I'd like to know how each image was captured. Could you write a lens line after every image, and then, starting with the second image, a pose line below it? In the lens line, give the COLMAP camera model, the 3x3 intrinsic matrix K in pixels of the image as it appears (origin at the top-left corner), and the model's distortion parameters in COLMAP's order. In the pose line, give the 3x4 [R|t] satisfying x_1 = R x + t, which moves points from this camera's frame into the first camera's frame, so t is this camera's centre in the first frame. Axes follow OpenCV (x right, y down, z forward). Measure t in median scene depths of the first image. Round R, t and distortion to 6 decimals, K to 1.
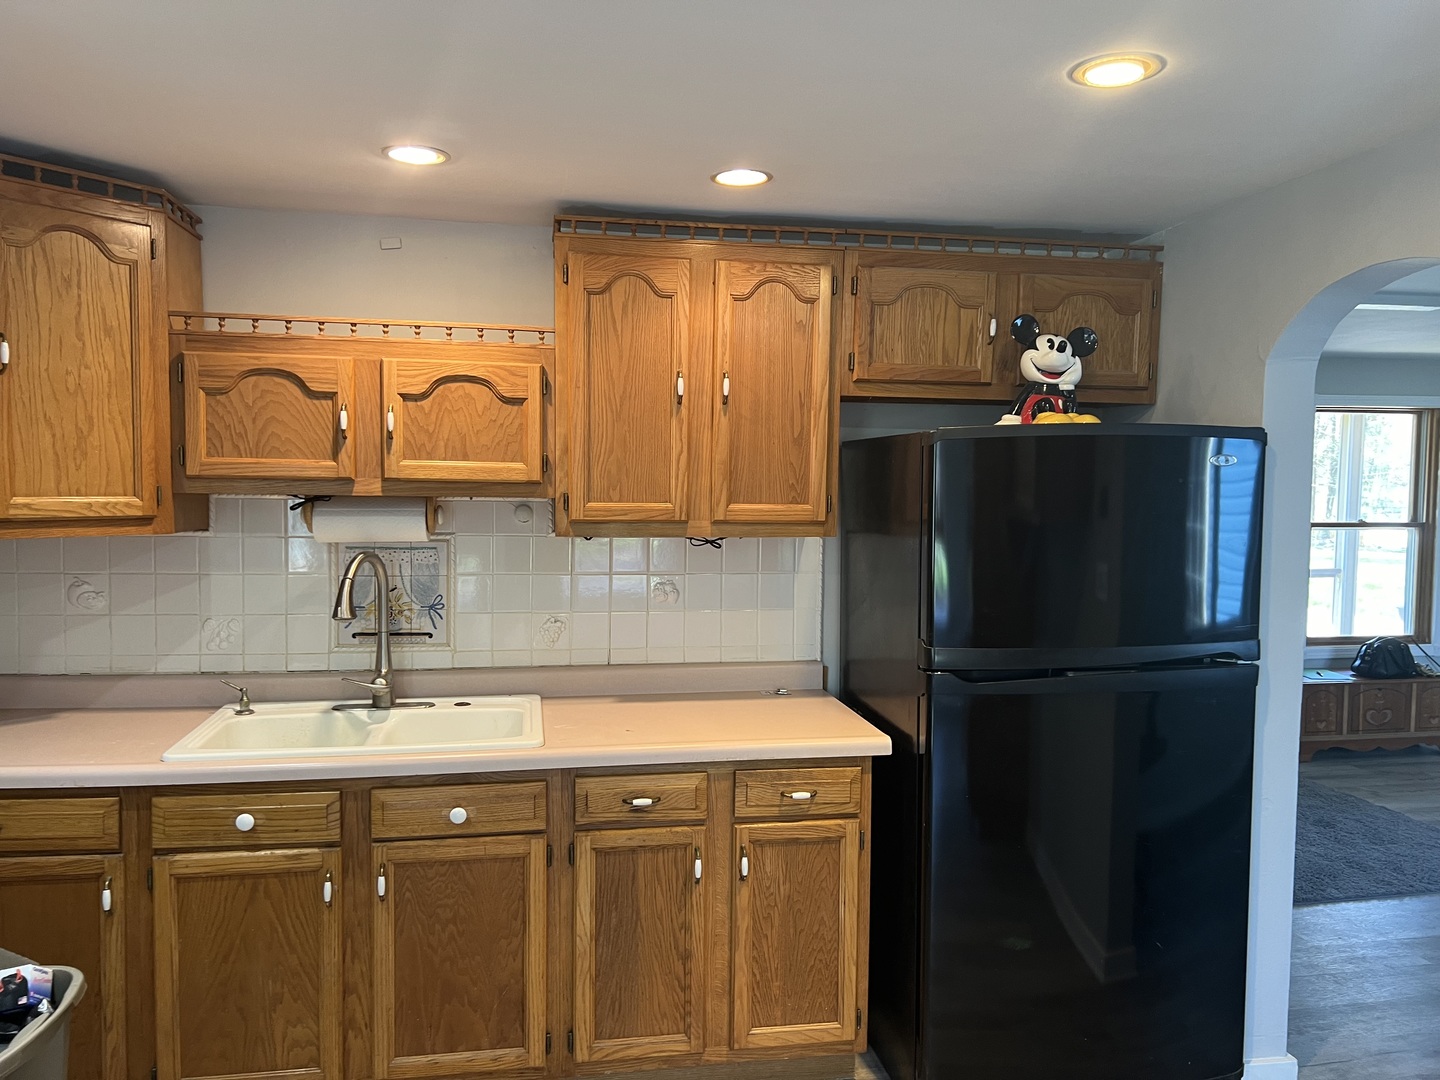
lens RADIAL K [[1069.1, 0, 720.0], [0, 1069.1, 540.0], [0, 0, 1]] dist [0.118395, -0.169354]
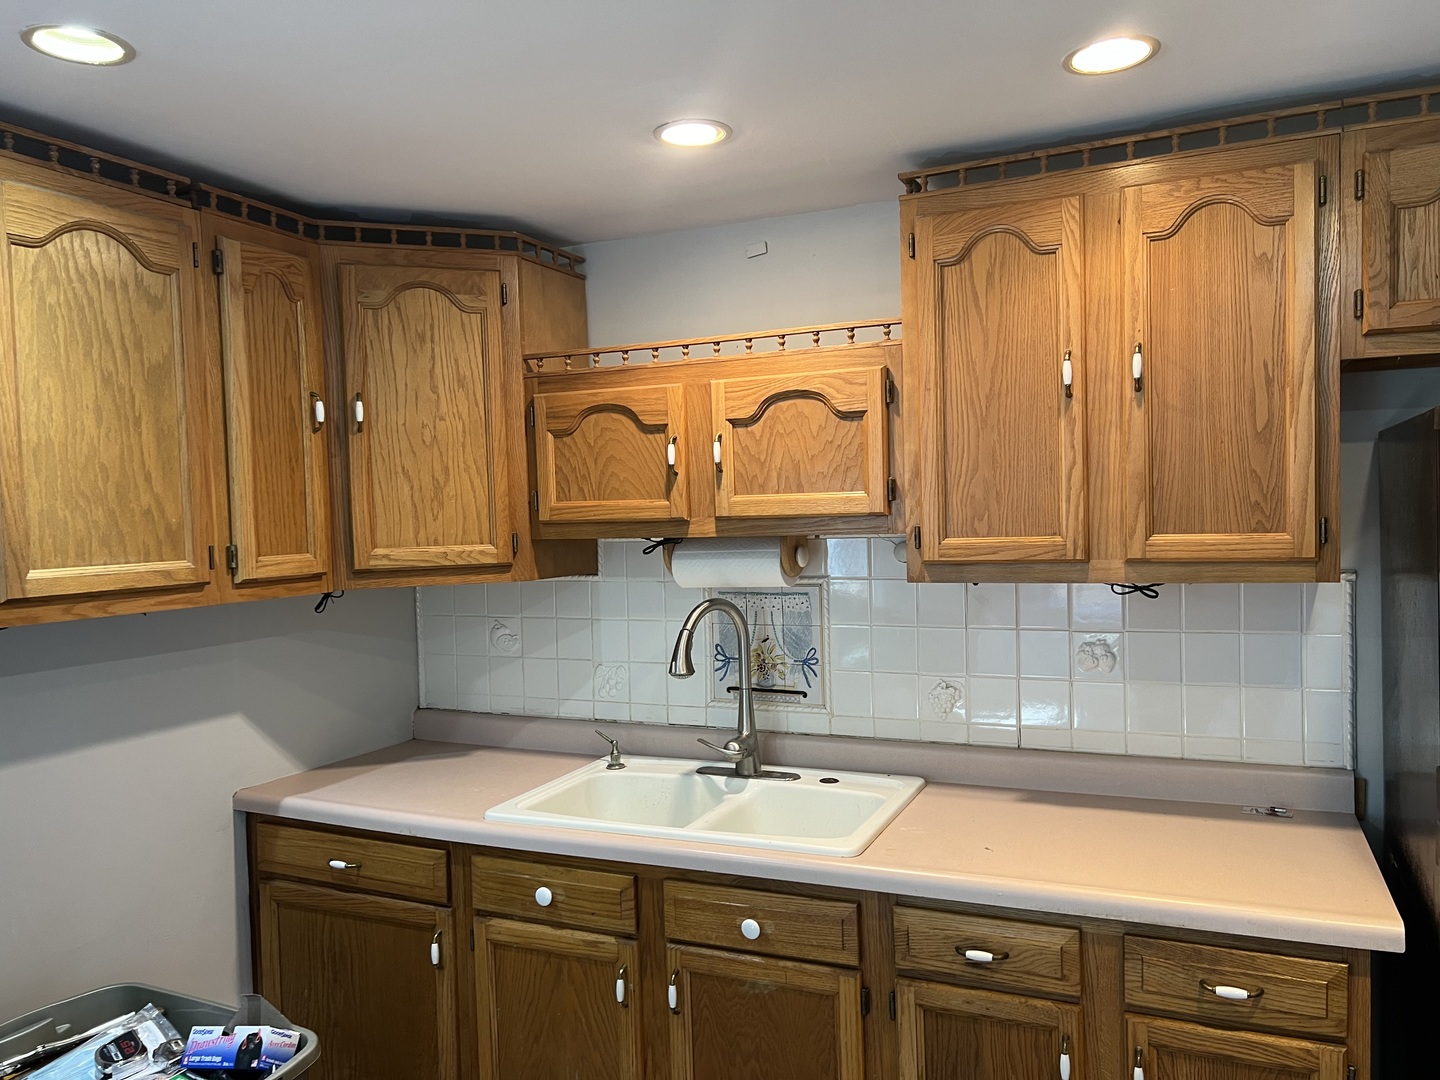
lens RADIAL K [[1078.0, 0, 723.3], [0, 1078.0, 551.4], [0, 0, 1]] dist [0.069708, -0.074566]
pose [[0.829496, -0.015233, -0.558305, 0.180800], [0.008908, 0.999862, -0.014045, -0.016323], [0.558442, 0.006677, 0.829517, 0.276179]]
